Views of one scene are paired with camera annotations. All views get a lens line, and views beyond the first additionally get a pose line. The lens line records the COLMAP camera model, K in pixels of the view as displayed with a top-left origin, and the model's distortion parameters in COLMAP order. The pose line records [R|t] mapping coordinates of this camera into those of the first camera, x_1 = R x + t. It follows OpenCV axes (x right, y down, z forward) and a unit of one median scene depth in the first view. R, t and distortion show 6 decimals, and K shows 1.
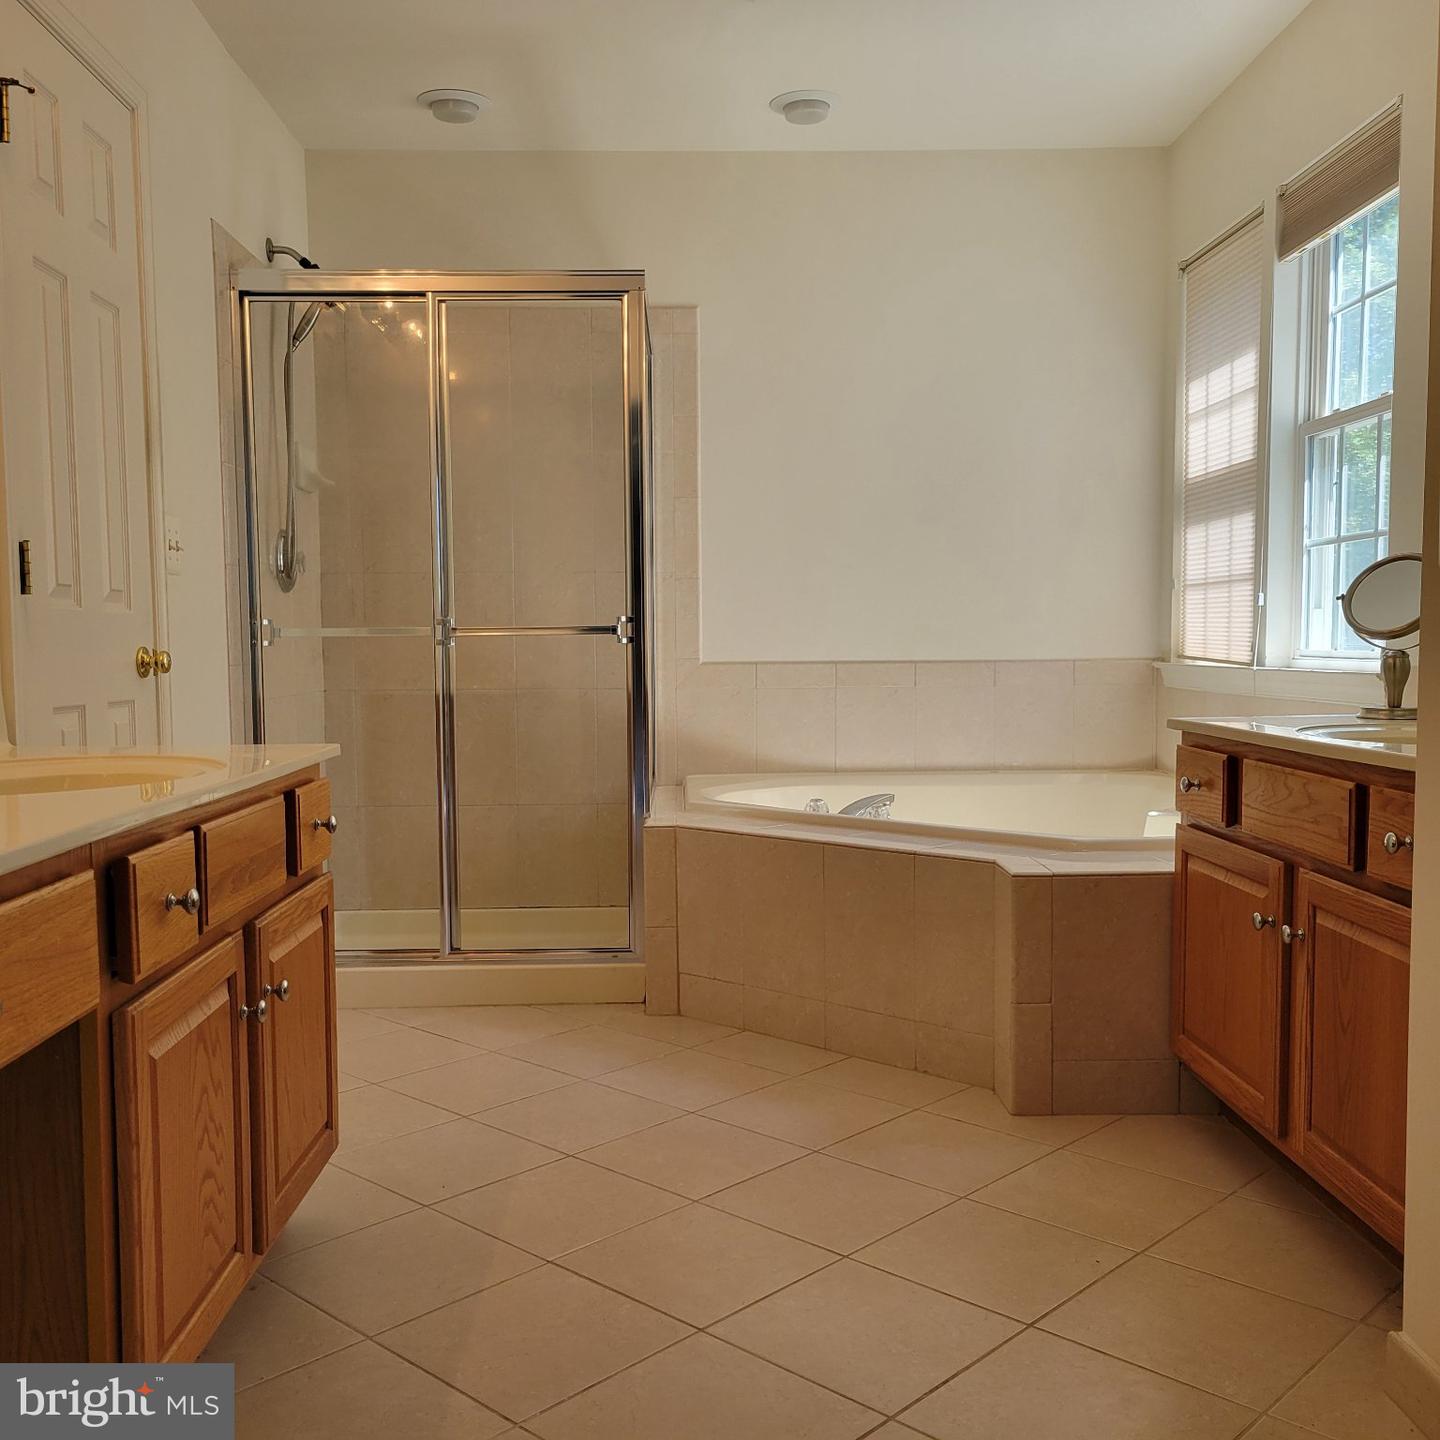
lens RADIAL K [[1431.7, 0, 701.8], [0, 1431.7, 735.9], [0, 0, 1]] dist [0.041193, -0.006883]
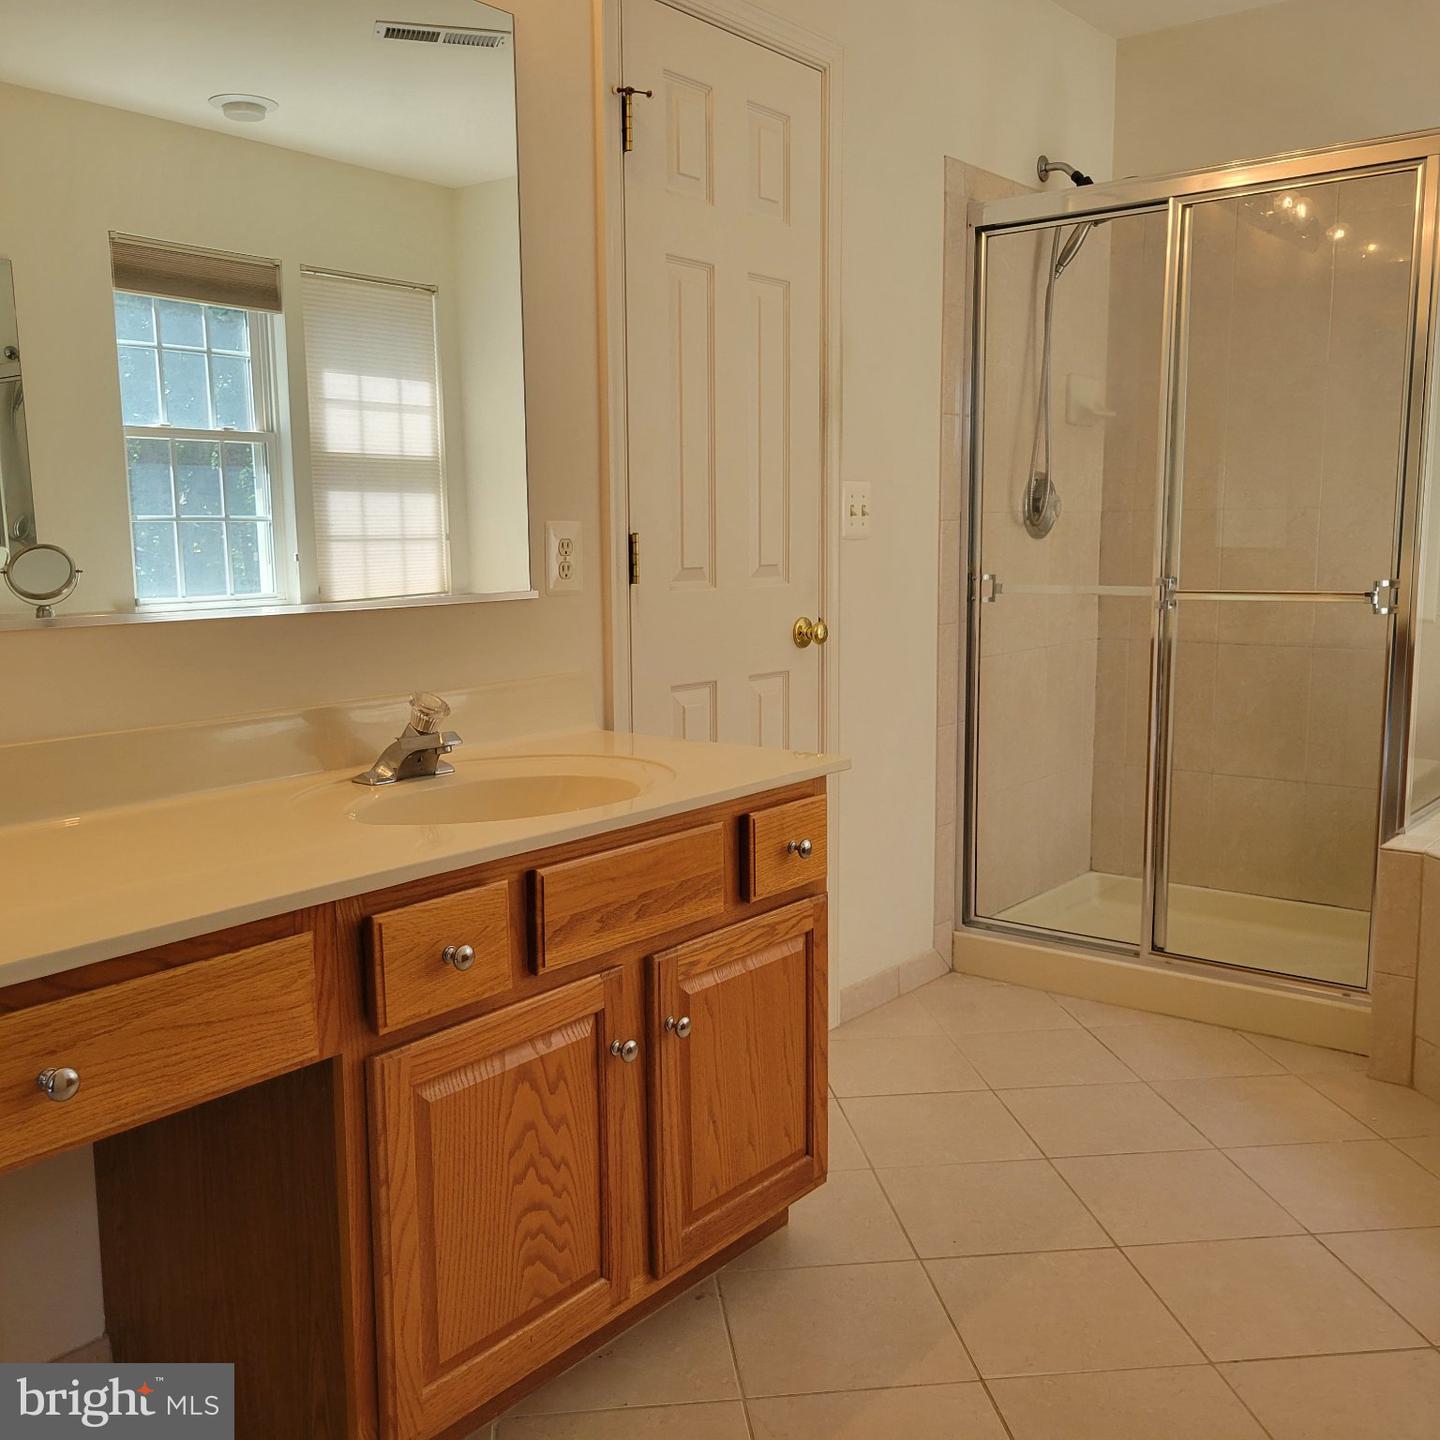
lens RADIAL K [[1431.7, 0, 701.8], [0, 1431.7, 735.9], [0, 0, 1]] dist [0.041193, -0.006883]
pose [[0.774454, 0.091672, -0.625953, 0.245205], [-0.040413, 0.994593, 0.095661, -0.089695], [0.631338, -0.048788, 0.773972, 0.207228]]
